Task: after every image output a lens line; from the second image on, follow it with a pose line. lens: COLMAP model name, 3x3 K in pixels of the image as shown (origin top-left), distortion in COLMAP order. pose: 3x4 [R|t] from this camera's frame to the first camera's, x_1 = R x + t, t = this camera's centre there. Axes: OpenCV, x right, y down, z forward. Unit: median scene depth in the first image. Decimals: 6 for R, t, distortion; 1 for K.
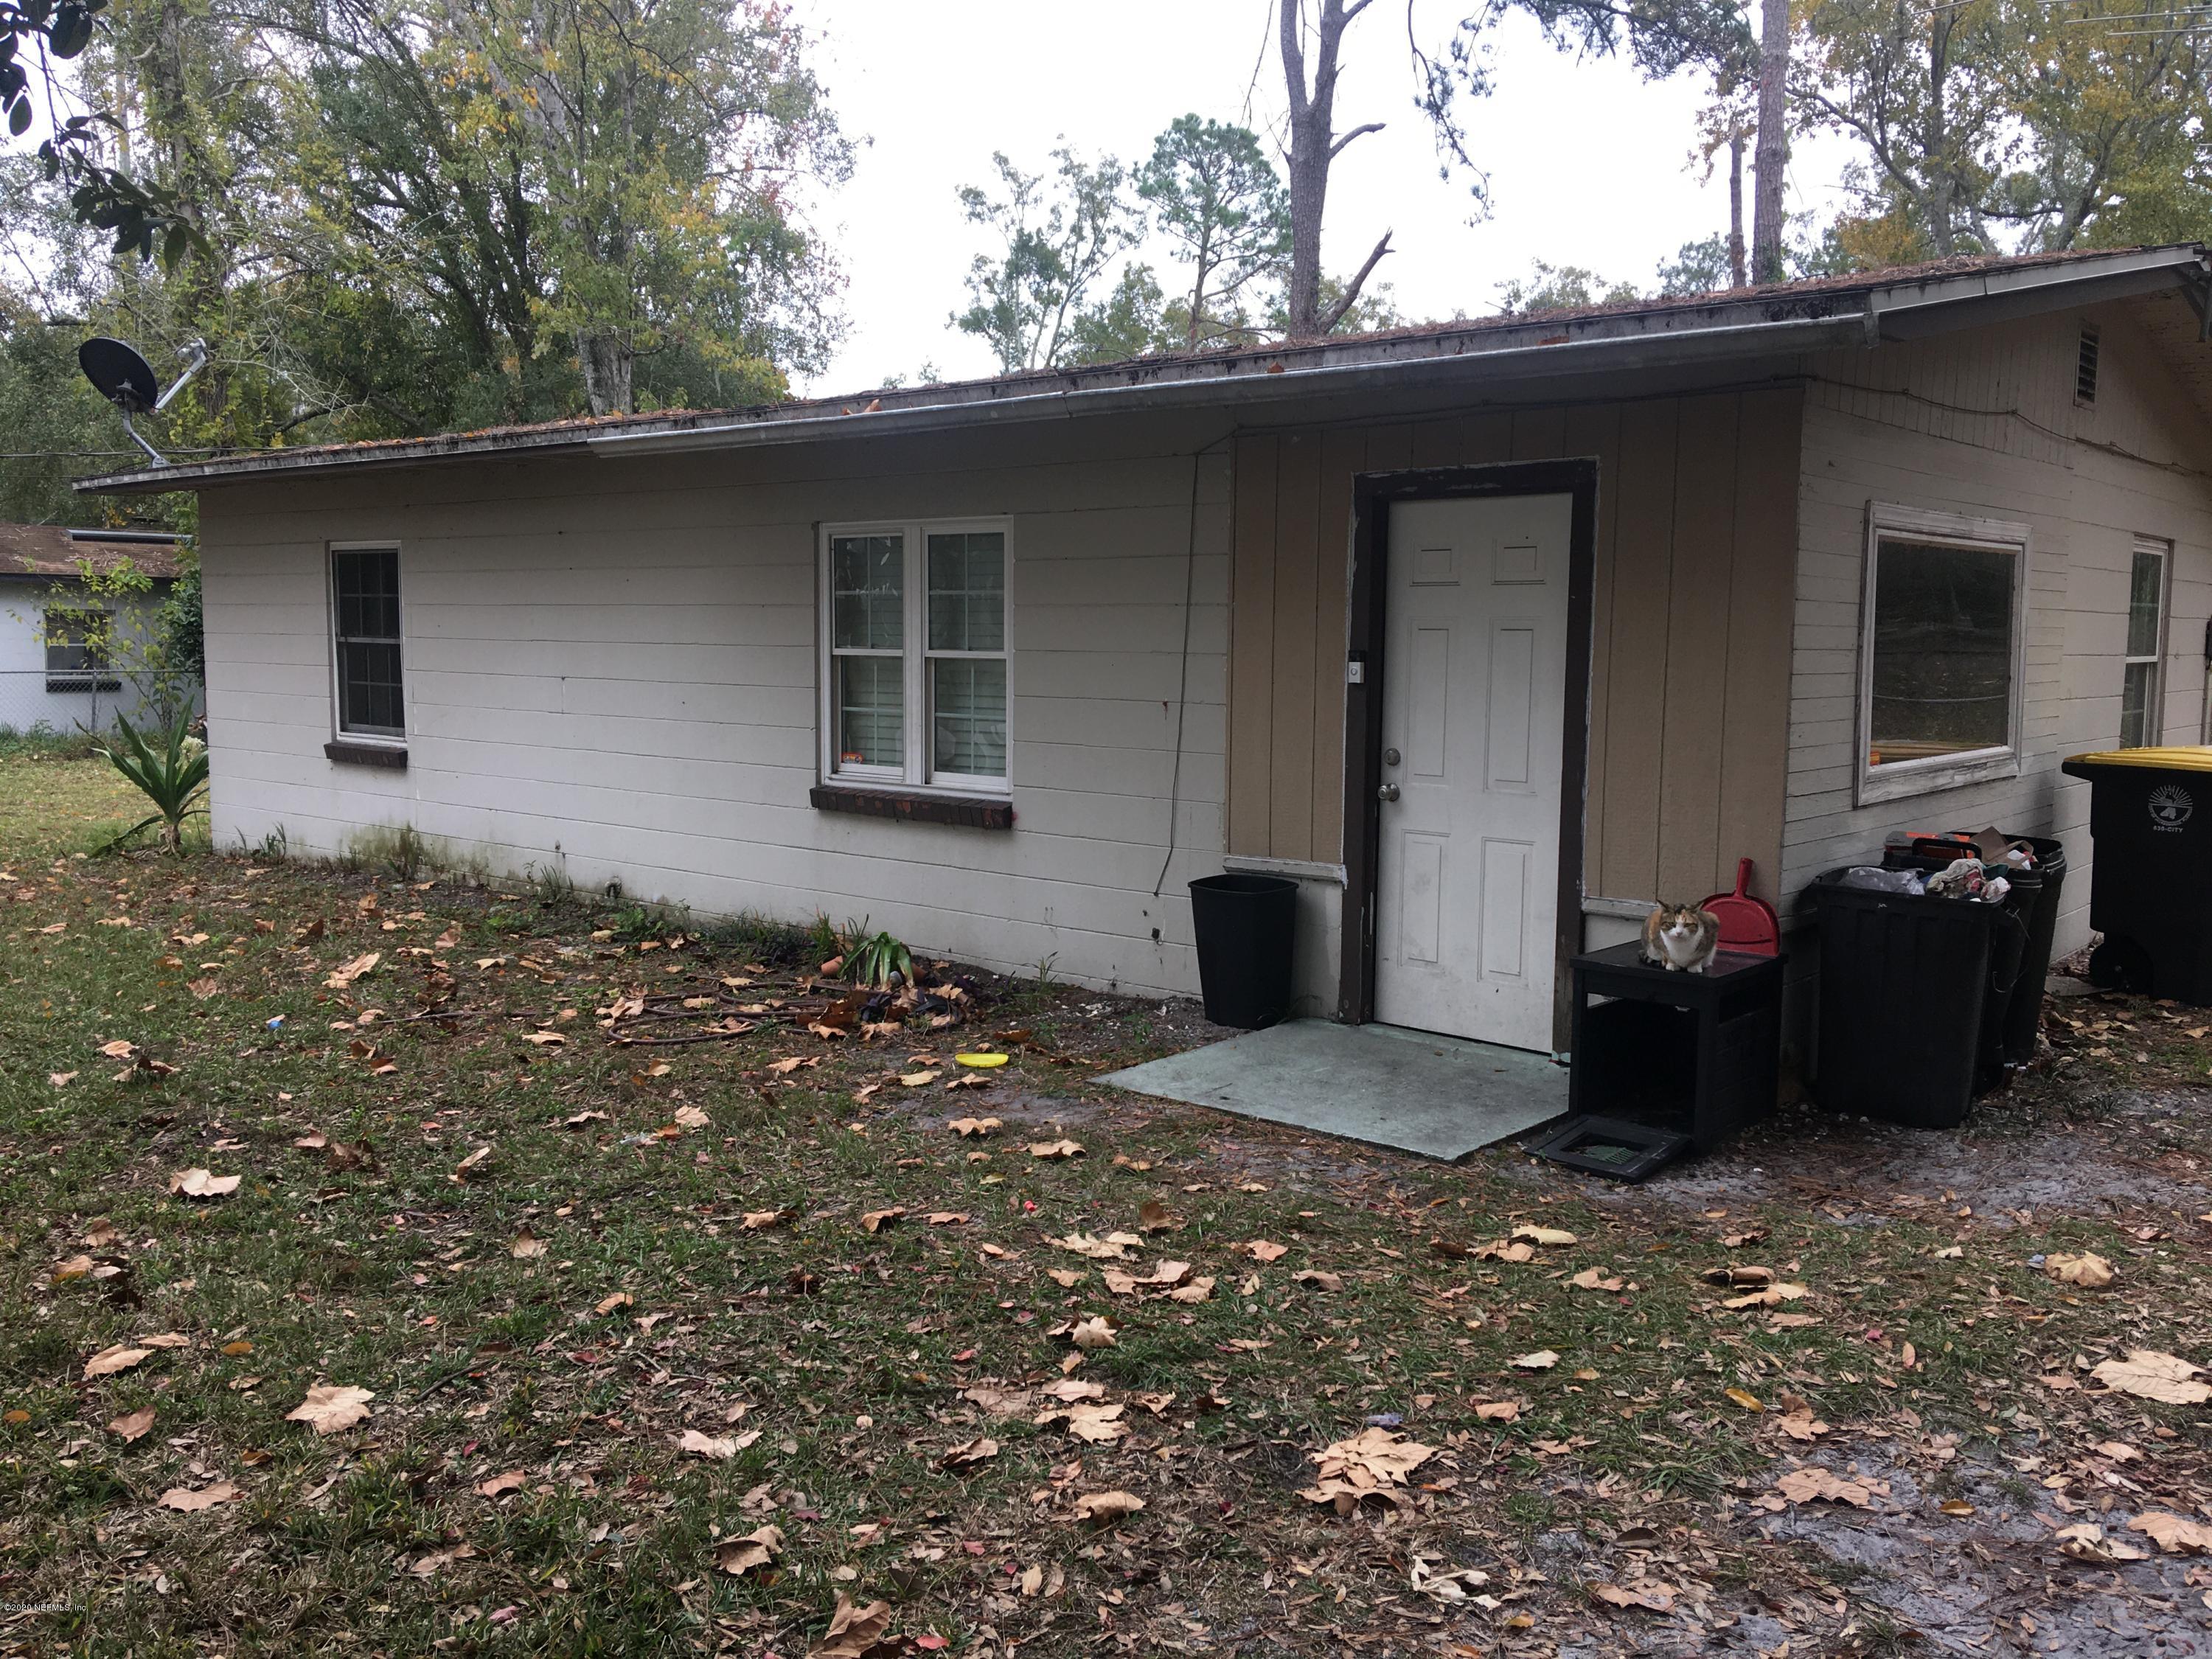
lens RADIAL K [[1889.4, 0, 1107.0], [0, 1889.4, 823.2], [0, 0, 1]] dist [0.017805, 0.000733]
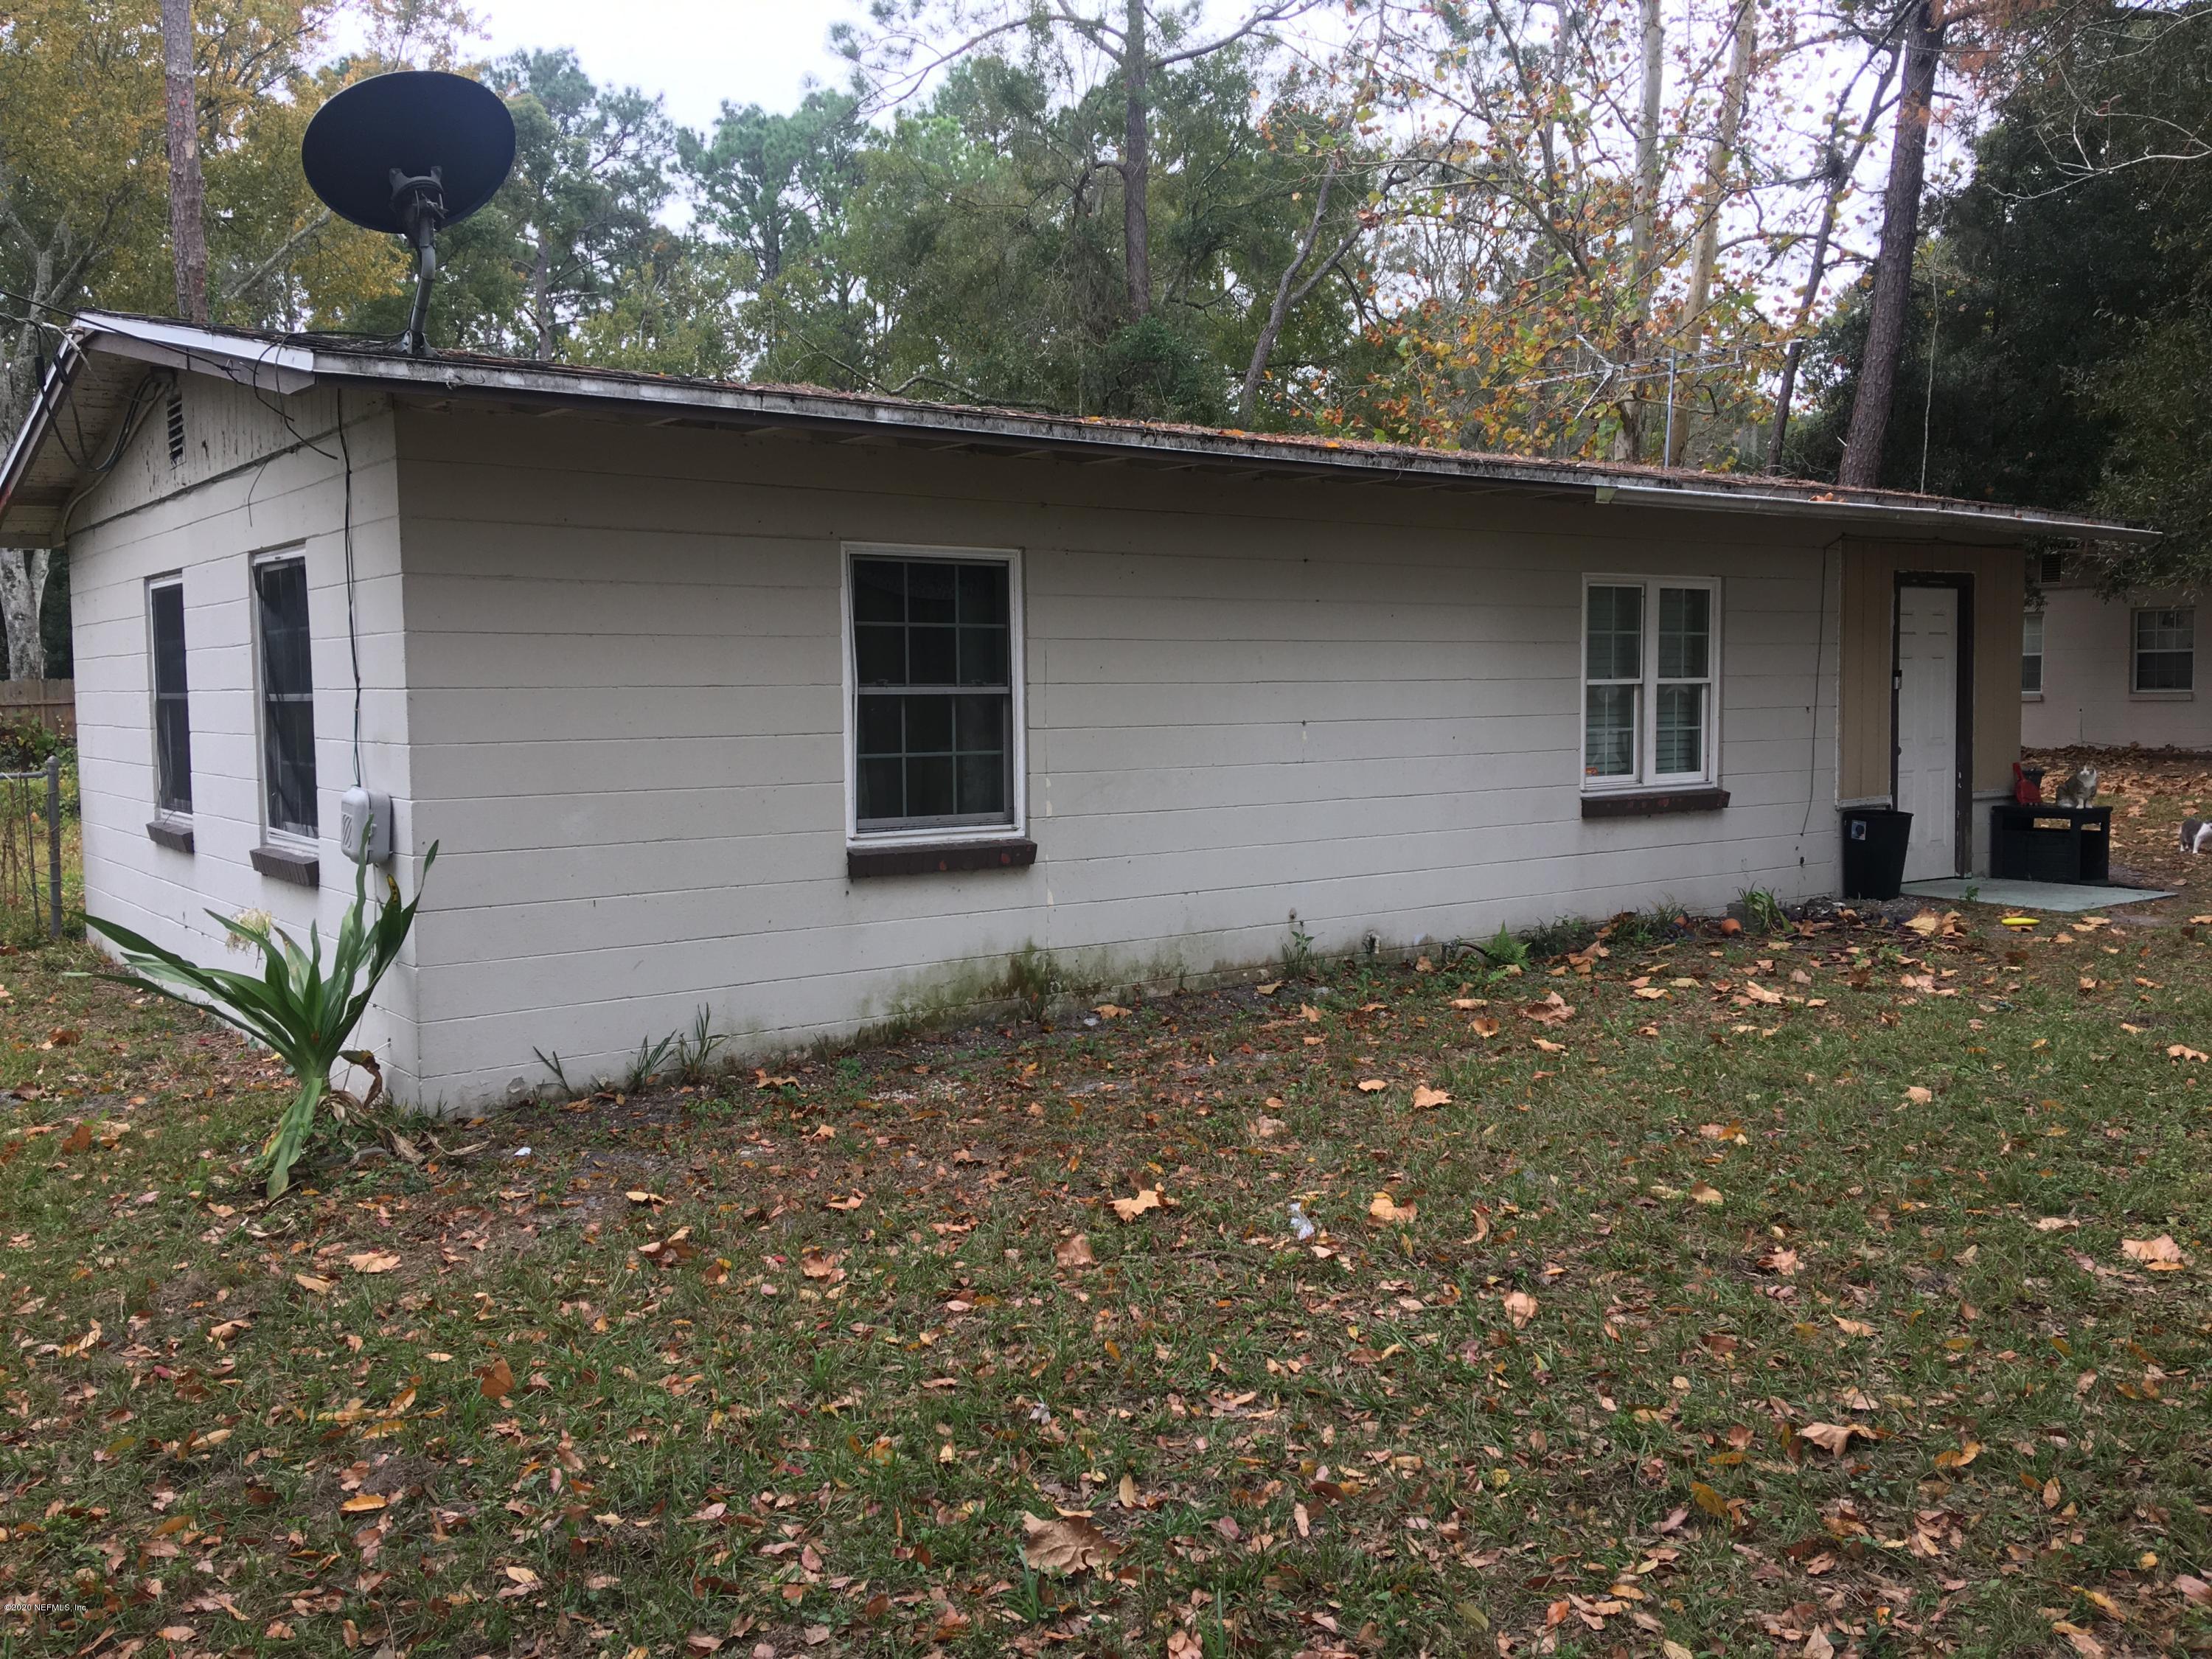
lens RADIAL K [[1889.4, 0, 1105.9], [0, 1889.4, 833.5], [0, 0, 1]] dist [0.017805, 0.000733]
pose [[0.216000, -0.089898, 0.972246, -1.355183], [0.112598, 0.991402, 0.066654, -0.109382], [-0.969879, 0.095076, 0.224265, 1.033426]]
